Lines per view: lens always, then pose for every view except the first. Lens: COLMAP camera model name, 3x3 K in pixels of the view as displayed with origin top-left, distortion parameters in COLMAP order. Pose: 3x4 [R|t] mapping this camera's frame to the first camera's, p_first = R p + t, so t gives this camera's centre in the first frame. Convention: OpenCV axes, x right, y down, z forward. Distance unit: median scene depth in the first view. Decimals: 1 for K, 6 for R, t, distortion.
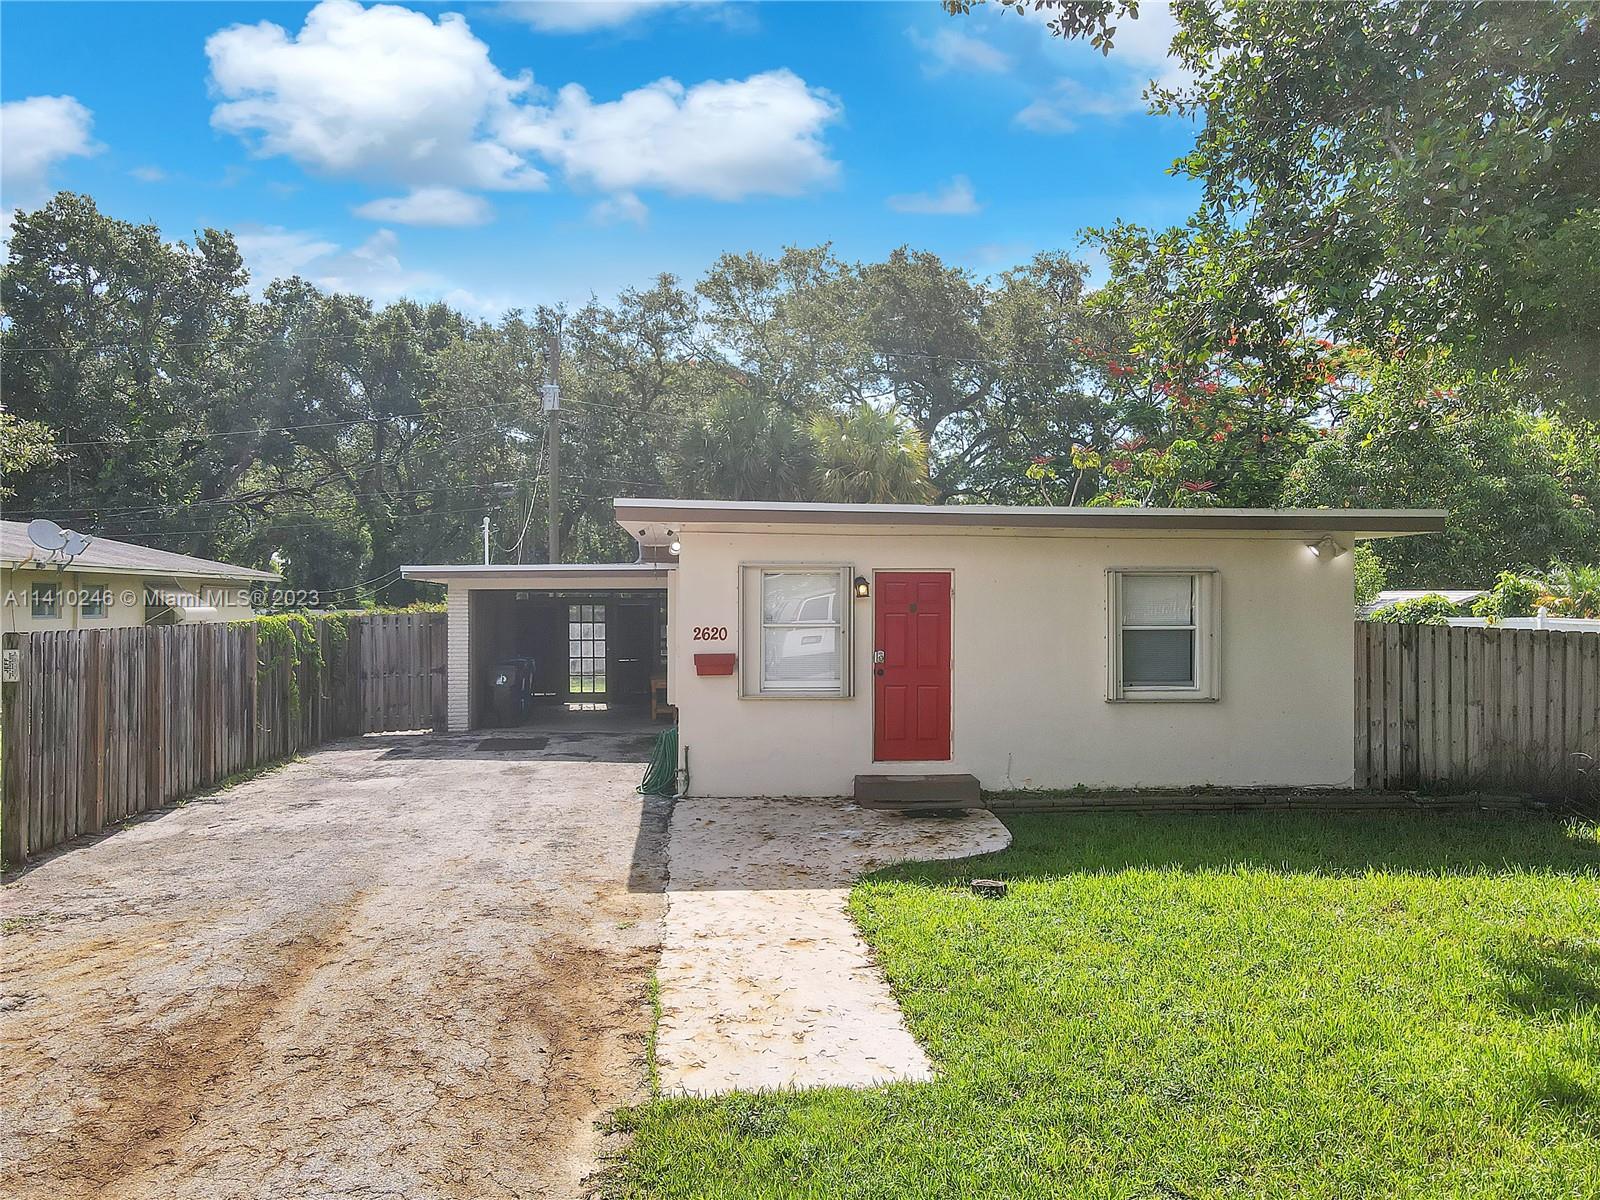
lens RADIAL K [[1190.0, 0, 794.1], [0, 1190.0, 593.8], [0, 0, 1]] dist [0.010690, 0.022193]
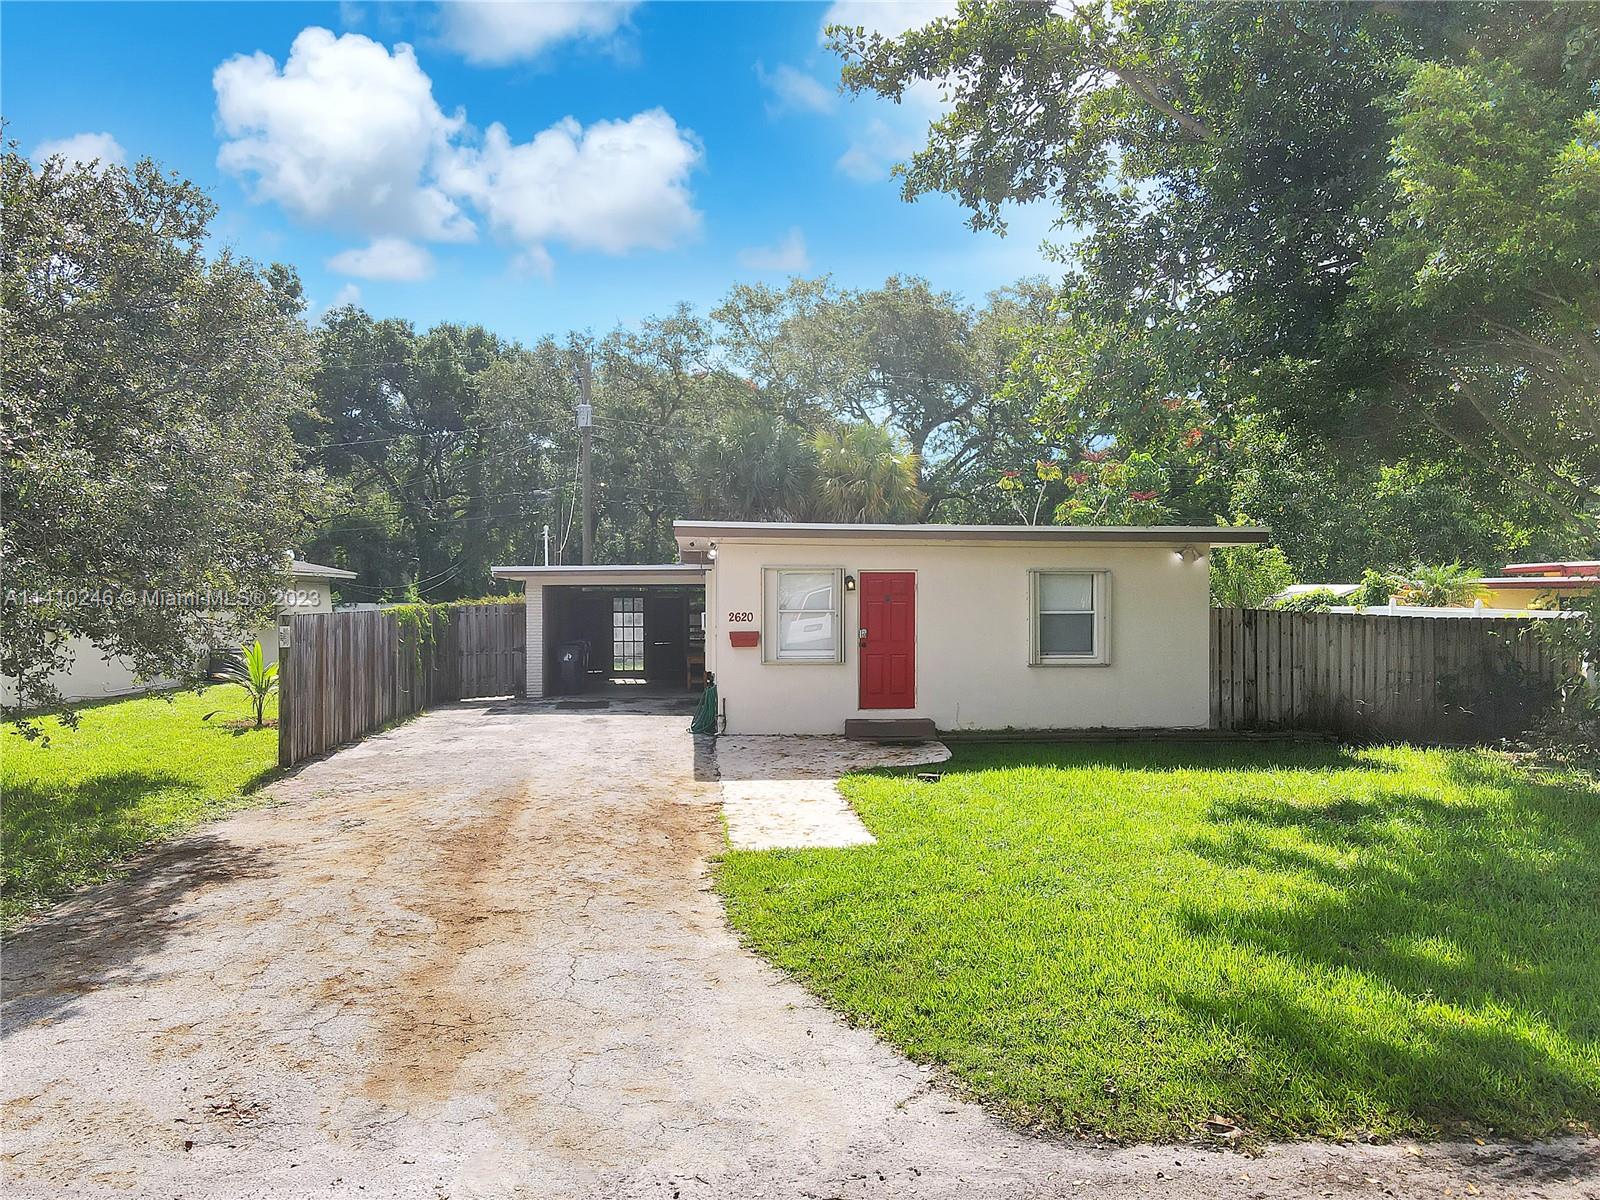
lens RADIAL K [[1190.0, 0, 798.0], [0, 1190.0, 597.1], [0, 0, 1]] dist [0.010690, 0.022193]
pose [[0.999998, -0.001978, 0.000522, -0.004431], [0.001974, 0.999971, 0.007406, 0.000295], [-0.000536, -0.007405, 0.999972, -0.371724]]
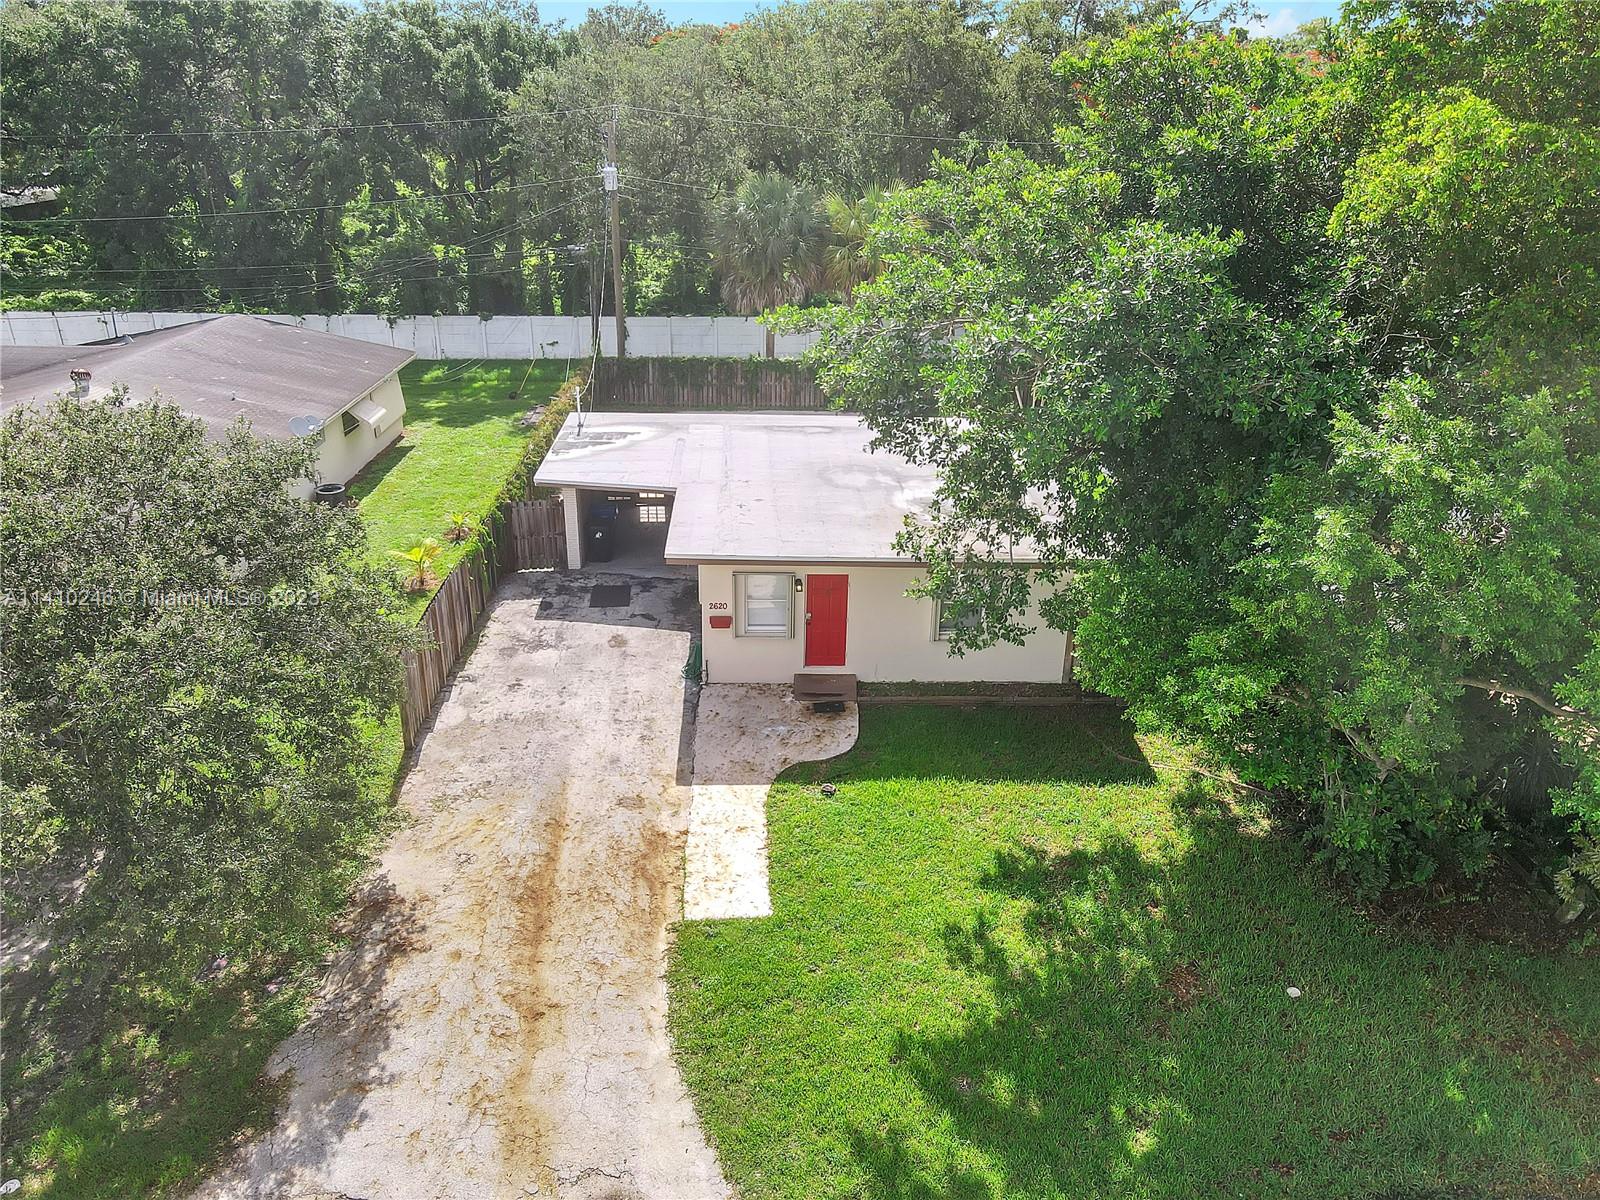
lens RADIAL K [[1190.0, 0, 796.5], [0, 1190.0, 572.1], [0, 0, 1]] dist [0.010690, 0.022193]
pose [[0.998637, 0.028698, -0.043589, 0.129688], [-0.009813, 0.923596, 0.383242, -0.714814], [0.051257, -0.382292, 0.922619, -0.687004]]
